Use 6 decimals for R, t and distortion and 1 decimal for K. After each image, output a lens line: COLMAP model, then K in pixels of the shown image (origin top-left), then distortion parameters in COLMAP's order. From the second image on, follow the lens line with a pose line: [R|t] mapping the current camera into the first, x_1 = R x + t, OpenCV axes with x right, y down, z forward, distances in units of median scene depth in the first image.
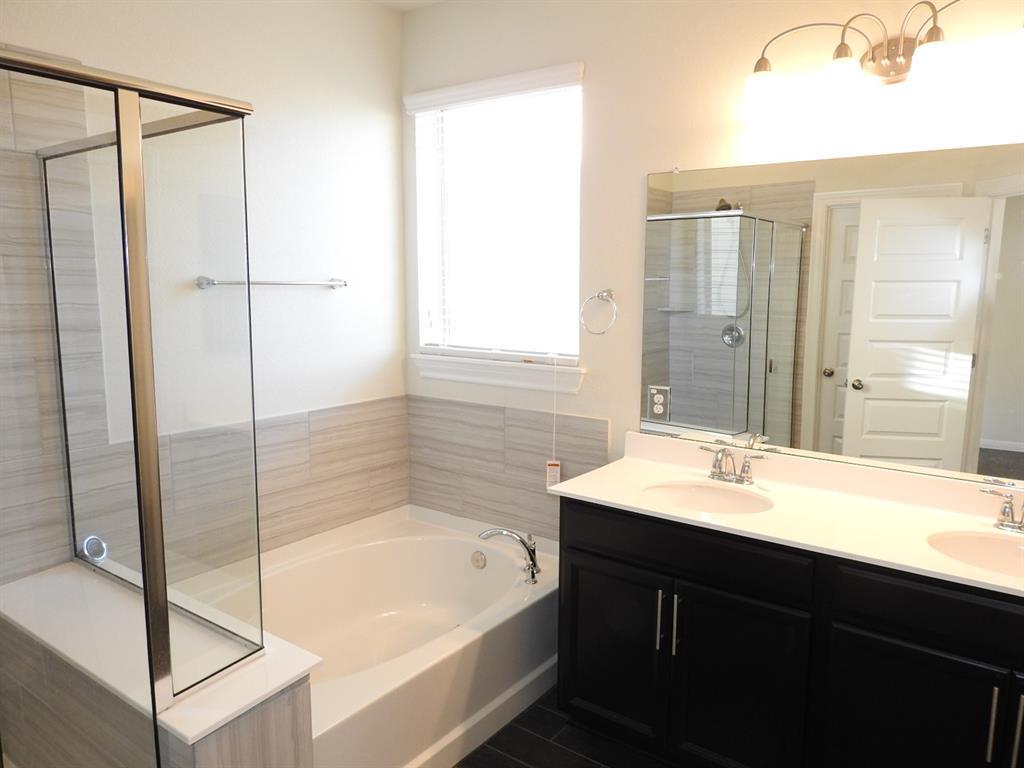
lens RADIAL K [[735.9, 0, 507.1], [0, 735.9, 384.9], [0, 0, 1]] dist [-0.004692, 0.005434]
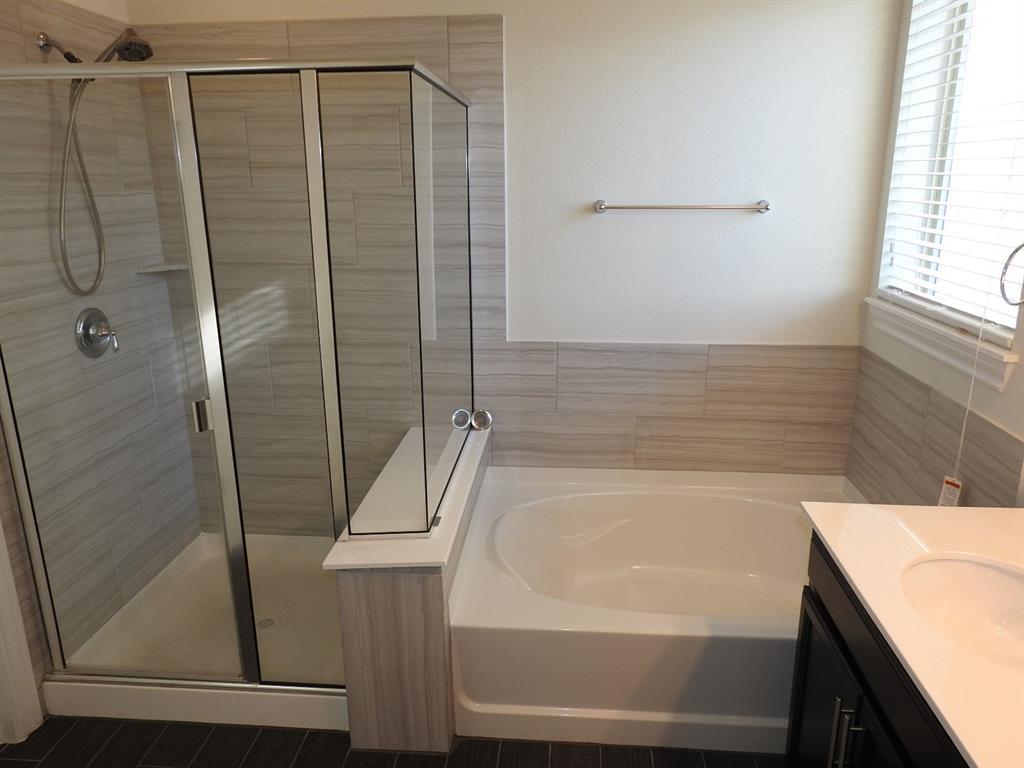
lens RADIAL K [[735.9, 0, 518.4], [0, 735.9, 382.1], [0, 0, 1]] dist [-0.004692, 0.005434]
pose [[0.529042, 0.221229, -0.819251, 0.398779], [-0.109593, 0.975147, 0.192556, -0.074202], [0.841489, -0.012086, 0.540139, 0.288170]]
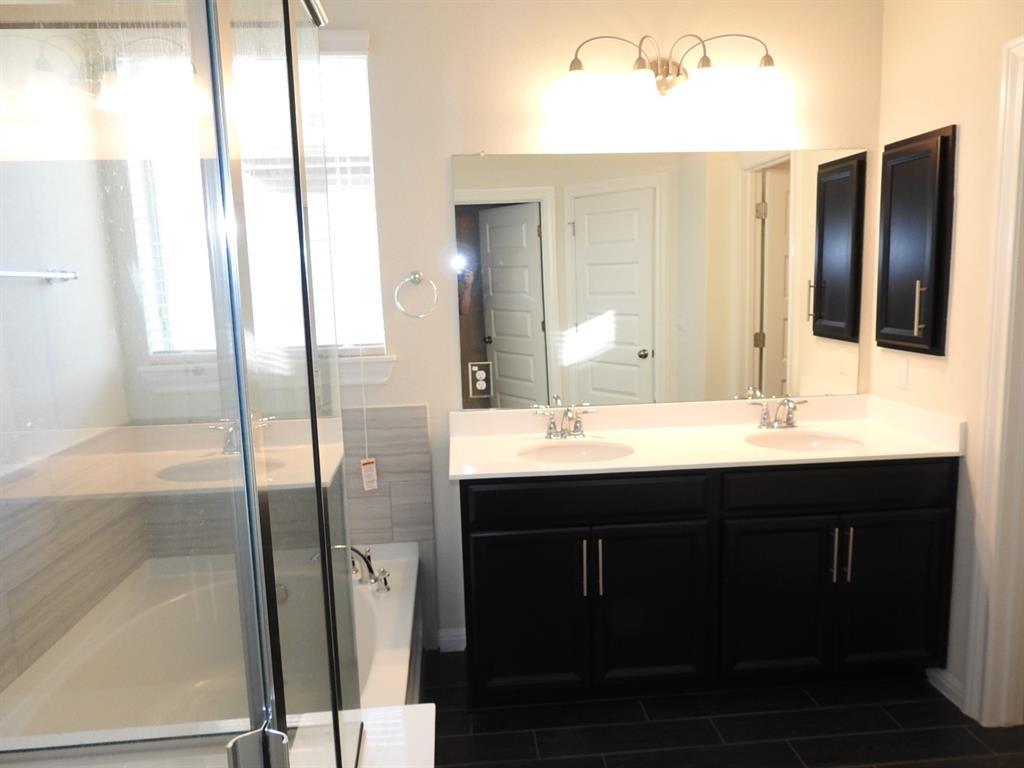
lens RADIAL K [[735.9, 0, 513.8], [0, 735.9, 385.1], [0, 0, 1]] dist [-0.004692, 0.005434]
pose [[0.747308, -0.123421, 0.652915, -0.399747], [0.130326, 0.990738, 0.038113, -0.000410], [-0.651572, 0.056610, 0.756472, 0.175317]]
